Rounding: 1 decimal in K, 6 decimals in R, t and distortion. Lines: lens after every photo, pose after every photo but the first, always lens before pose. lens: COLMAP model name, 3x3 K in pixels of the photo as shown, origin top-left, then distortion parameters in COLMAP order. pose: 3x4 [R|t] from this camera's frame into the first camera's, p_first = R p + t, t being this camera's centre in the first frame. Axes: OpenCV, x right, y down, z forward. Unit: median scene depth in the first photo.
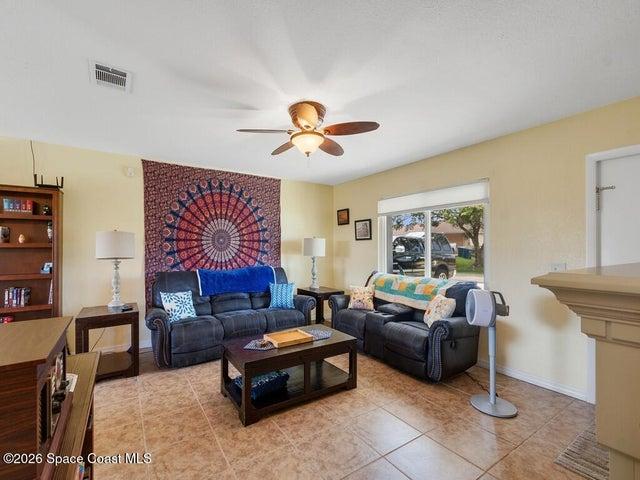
lens RADIAL K [[291.2, 0, 309.2], [0, 291.2, 241.2], [0, 0, 1]] dist [0.001396, 0.000192]
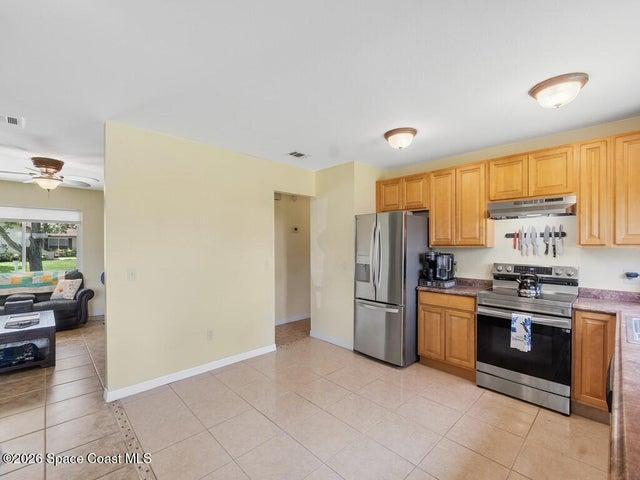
lens RADIAL K [[281.3, 0, 304.7], [0, 281.3, 247.1], [0, 0, 1]] dist [0.000501, -0.000168]
pose [[-0.171679, -0.008117, 0.985119, -0.980484], [-0.018158, 0.999822, 0.005074, -0.019783], [-0.984986, -0.017017, -0.171796, -0.030378]]
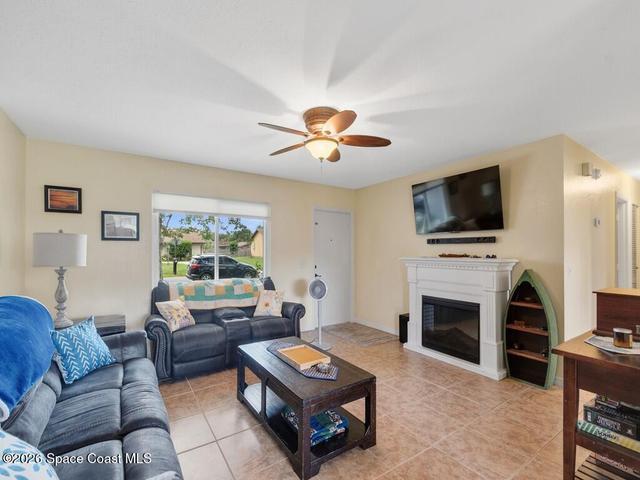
lens RADIAL K [[281.3, 0, 304.7], [0, 281.3, 247.1], [0, 0, 1]] dist [0.000501, -0.000168]
pose [[0.002405, 0.016294, 0.999864, -0.567681], [-0.026715, 0.999511, -0.016224, 0.012540], [-0.999640, -0.026673, 0.002839, 0.620863]]
